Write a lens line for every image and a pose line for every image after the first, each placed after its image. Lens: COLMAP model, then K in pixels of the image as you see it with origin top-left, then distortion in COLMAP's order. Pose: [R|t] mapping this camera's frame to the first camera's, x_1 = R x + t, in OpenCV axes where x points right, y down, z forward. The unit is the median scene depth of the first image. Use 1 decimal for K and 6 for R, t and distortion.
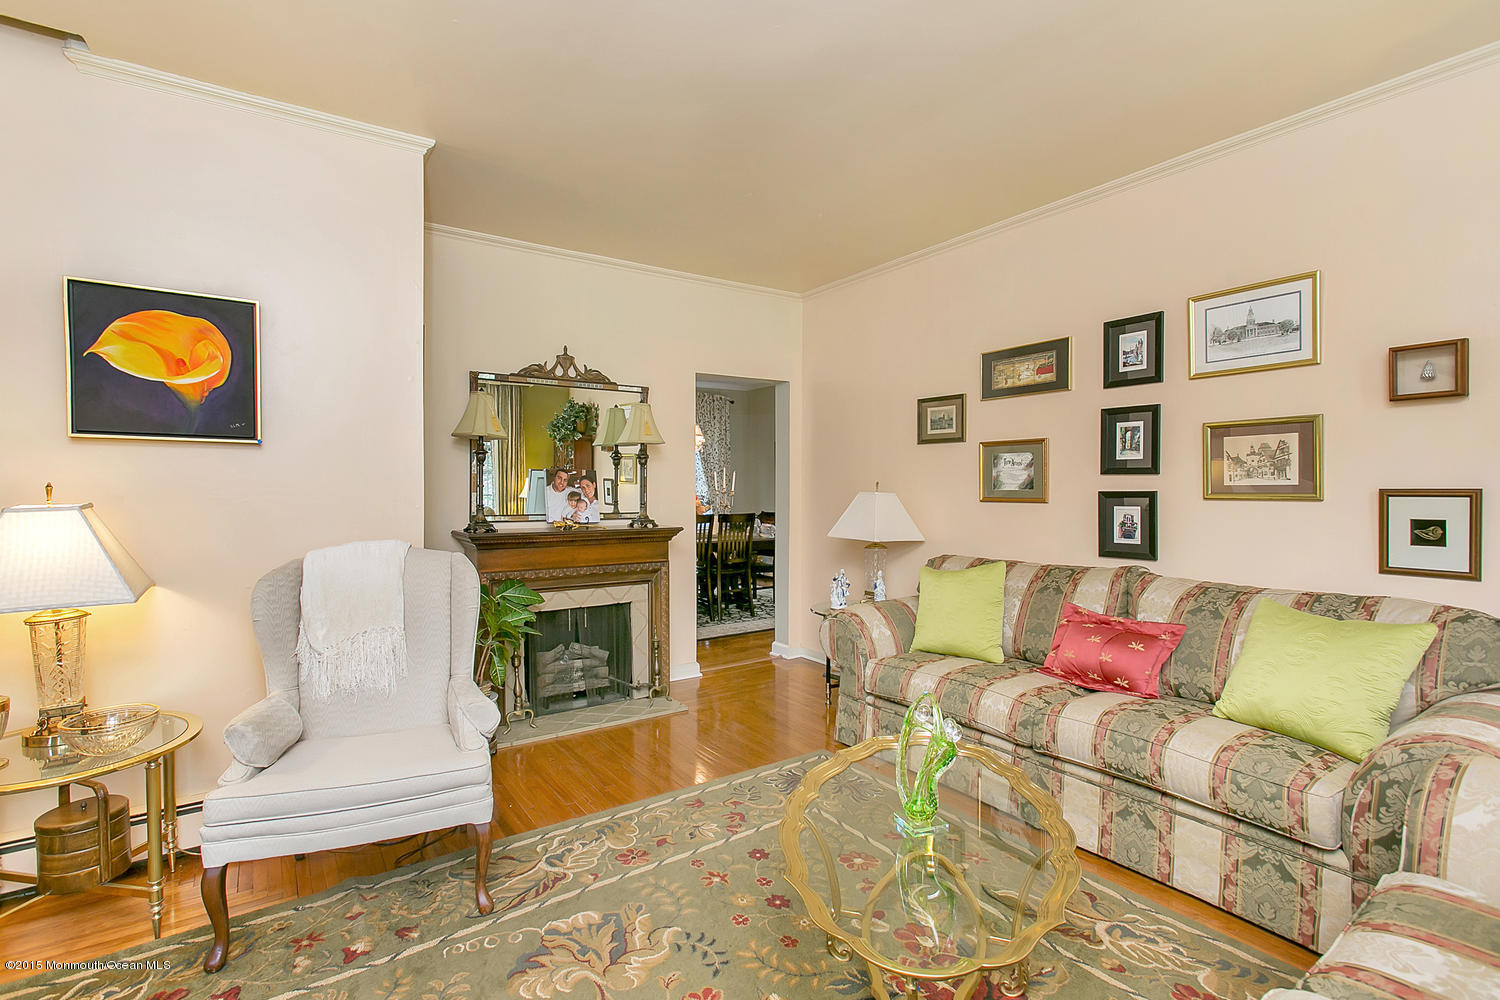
lens RADIAL K [[720.6, 0, 750.0], [0, 720.6, 500.0], [0, 0, 1]] dist [-0.010384, -0.000102]
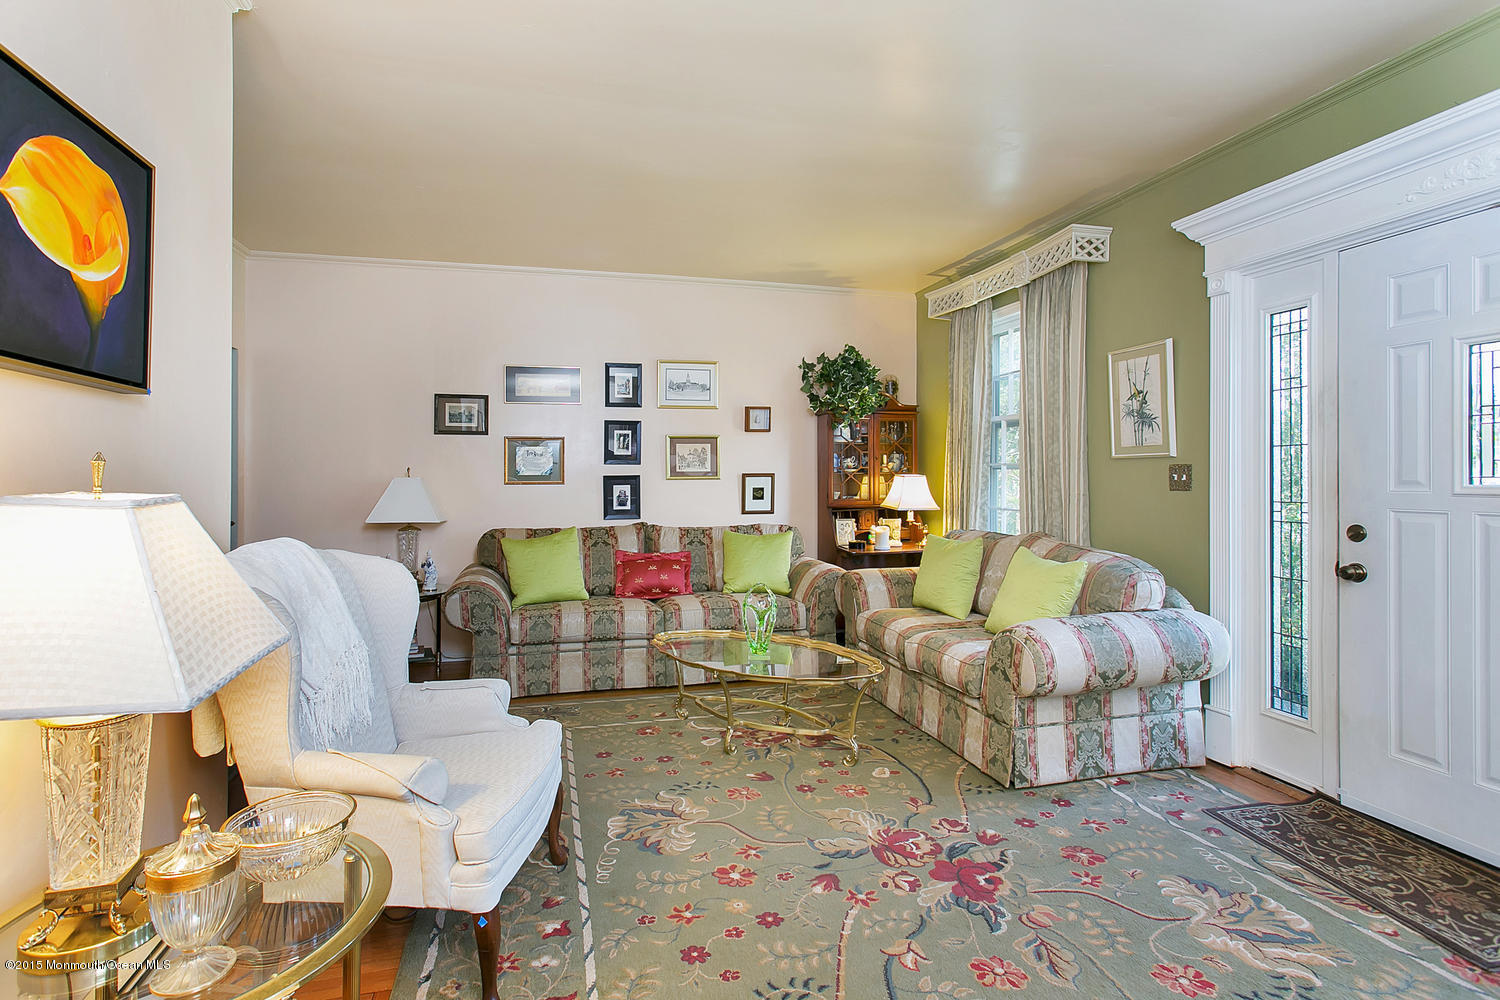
lens RADIAL K [[728.6, 0, 749.1], [0, 728.6, 469.8], [0, 0, 1]] dist [0.000828, 0.000074]
pose [[0.320023, 0.007595, 0.947379, -0.962759], [0.020071, 0.999689, -0.014794, 0.005053], [-0.947197, 0.023750, 0.319771, 0.269455]]
